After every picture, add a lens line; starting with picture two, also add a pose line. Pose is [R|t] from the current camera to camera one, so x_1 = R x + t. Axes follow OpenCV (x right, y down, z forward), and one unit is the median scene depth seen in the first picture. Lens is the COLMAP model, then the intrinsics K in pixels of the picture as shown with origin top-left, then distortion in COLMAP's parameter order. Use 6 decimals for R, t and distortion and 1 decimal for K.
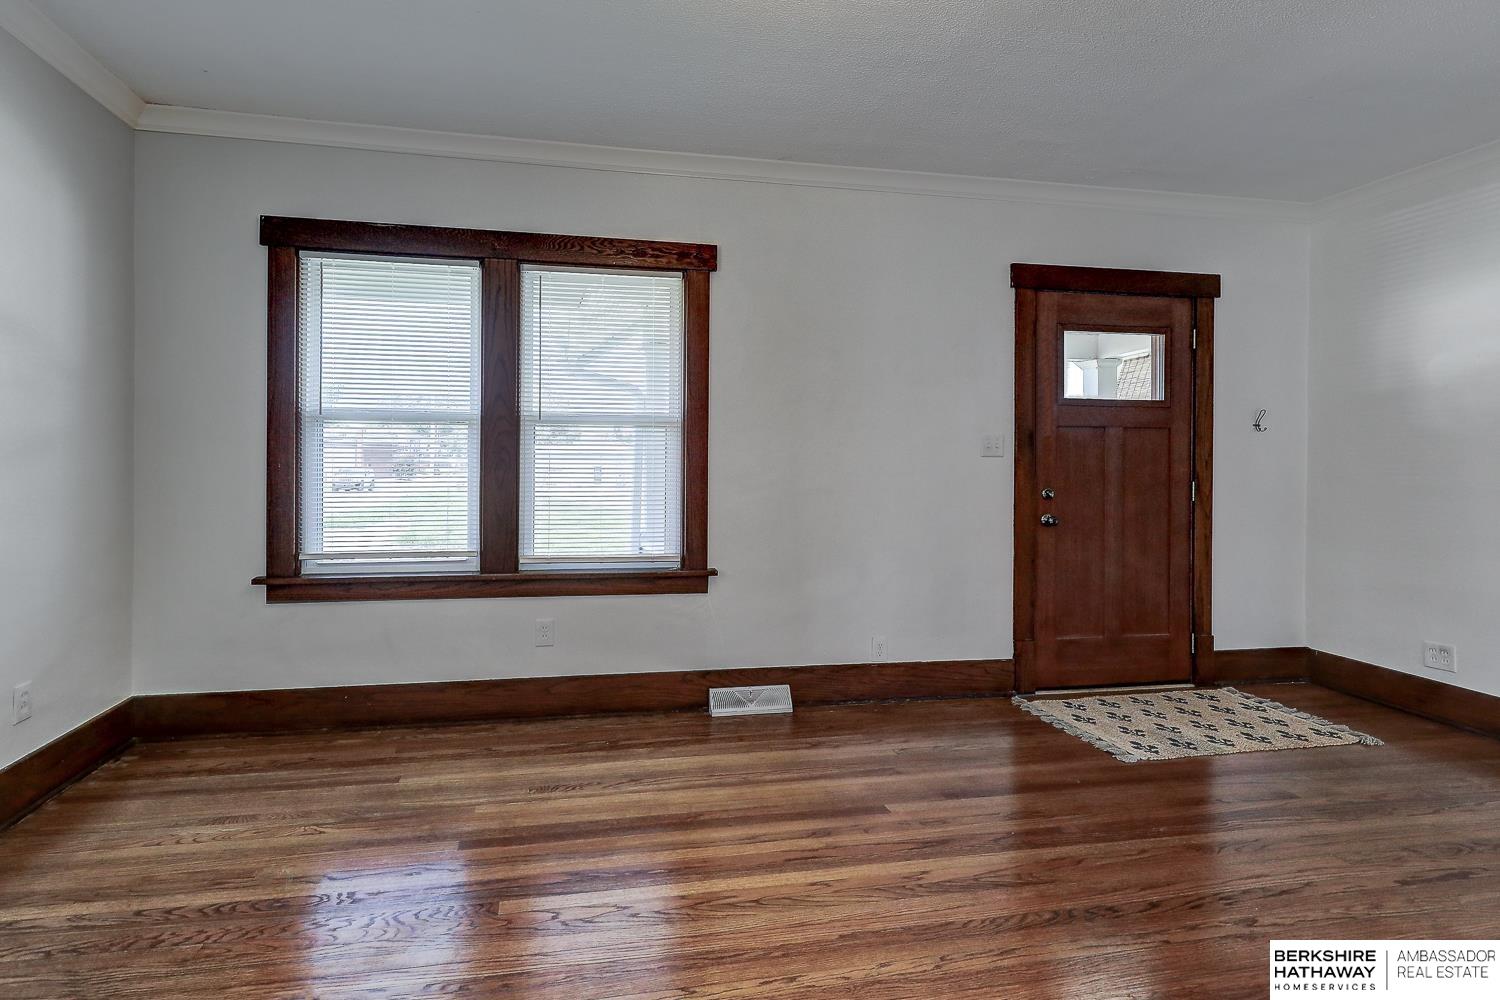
lens RADIAL K [[719.8, 0, 643.6], [0, 719.8, 459.0], [0, 0, 1]] dist [0.000444, -0.000173]
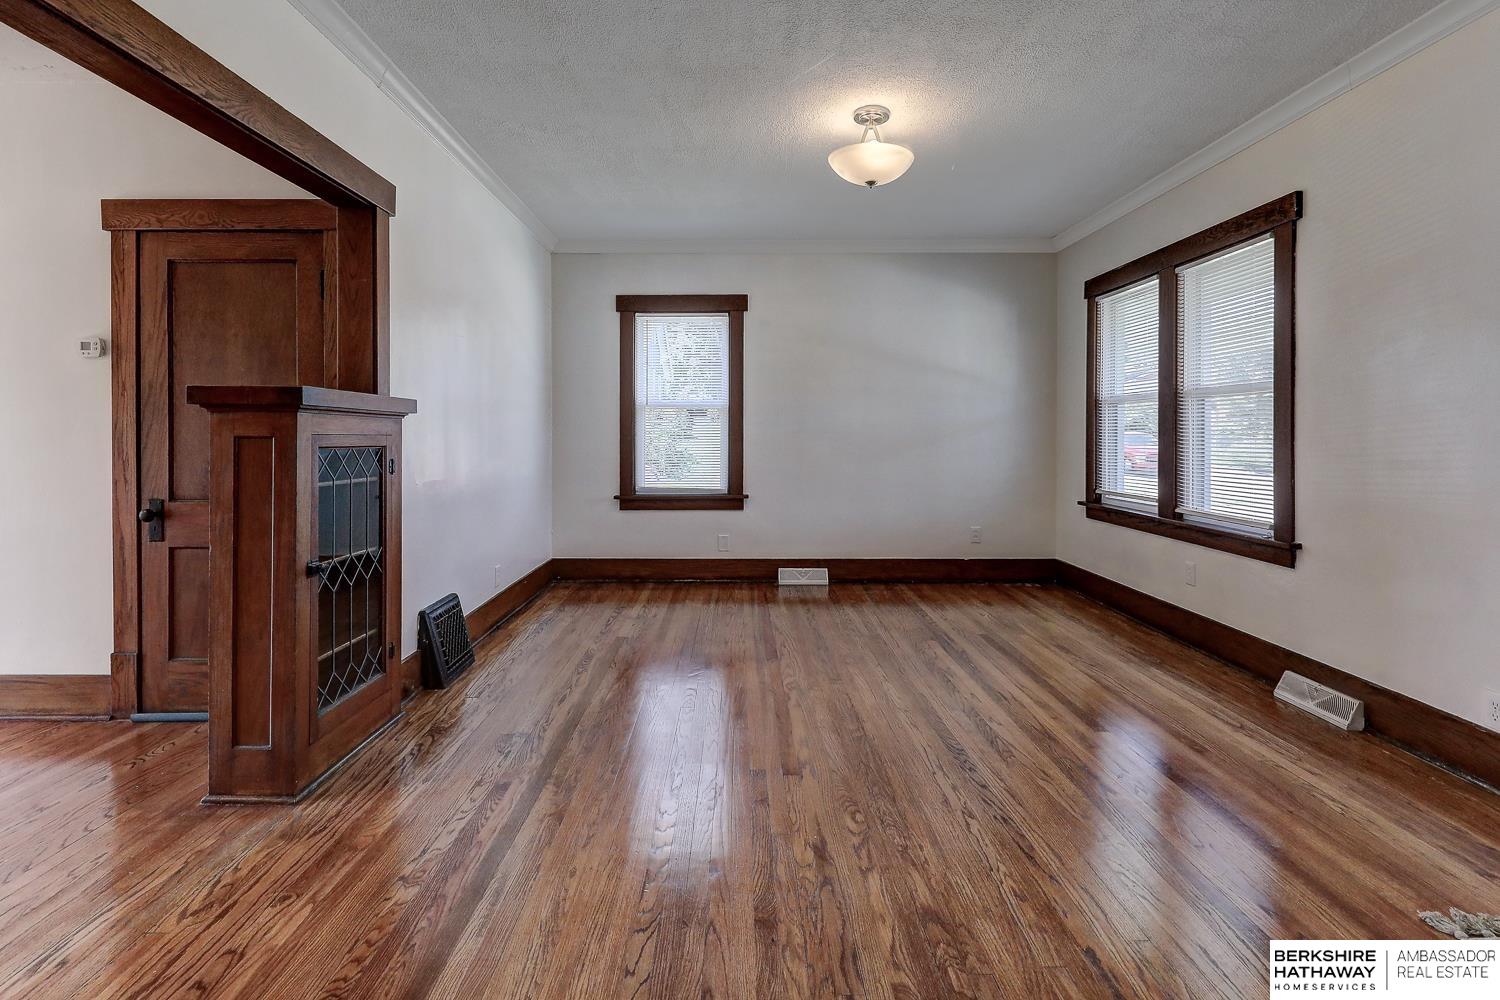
lens RADIAL K [[735.2, 0, 747.5], [0, 735.2, 433.1], [0, 0, 1]] dist [0.002930, 0.000422]
pose [[-0.146710, -0.005964, -0.989162, 1.155194], [0.004583, 0.999967, -0.006708, 0.015082], [0.989169, -0.005518, -0.146678, 0.454862]]
